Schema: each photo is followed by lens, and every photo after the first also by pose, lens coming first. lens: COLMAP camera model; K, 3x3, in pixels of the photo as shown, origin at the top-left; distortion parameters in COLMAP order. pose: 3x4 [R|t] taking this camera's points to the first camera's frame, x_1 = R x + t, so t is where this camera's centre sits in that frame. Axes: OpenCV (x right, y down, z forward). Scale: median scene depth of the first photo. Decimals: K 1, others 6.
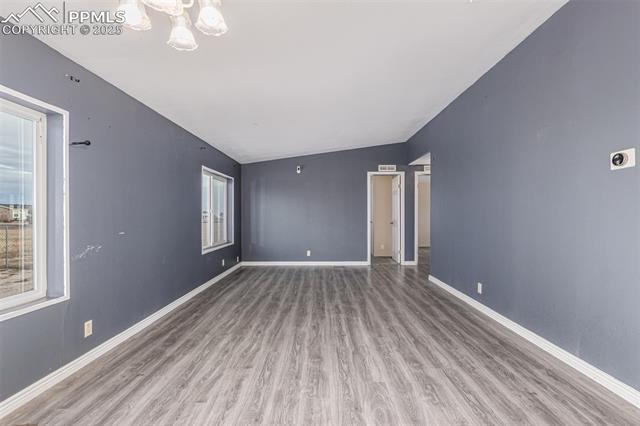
lens RADIAL K [[299.6, 0, 326.1], [0, 299.6, 214.3], [0, 0, 1]] dist [0.015086, -0.000412]
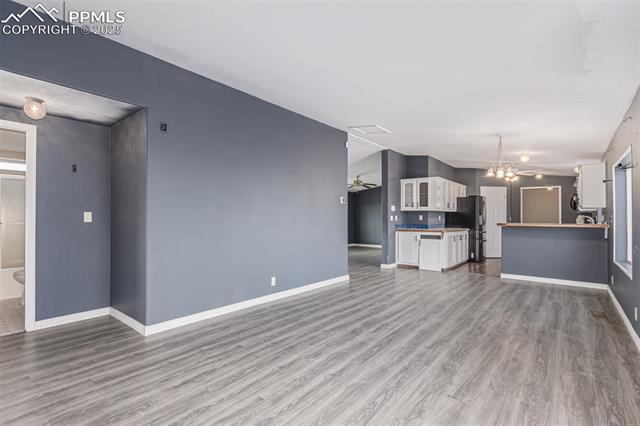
lens RADIAL K [[299.6, 0, 324.2], [0, 299.6, 215.7], [0, 0, 1]] dist [0.015086, -0.000412]
pose [[-0.768342, 0.006282, 0.640008, -0.459321], [-0.000150, 0.999950, -0.009995, -0.001254], [-0.640039, -0.007775, -0.768303, 2.055034]]
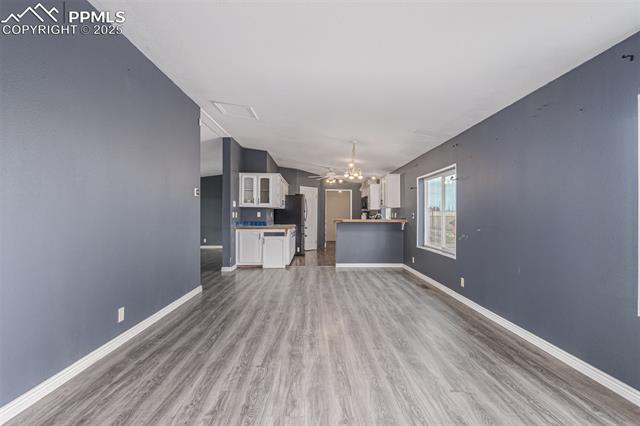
lens RADIAL K [[299.6, 0, 323.6], [0, 299.6, 213.6], [0, 0, 1]] dist [0.015086, -0.000412]
pose [[-0.999818, -0.000601, -0.019066, 0.026604], [-0.000469, 0.999976, -0.006892, -0.000105], [0.019069, -0.006882, -0.999794, 2.032824]]
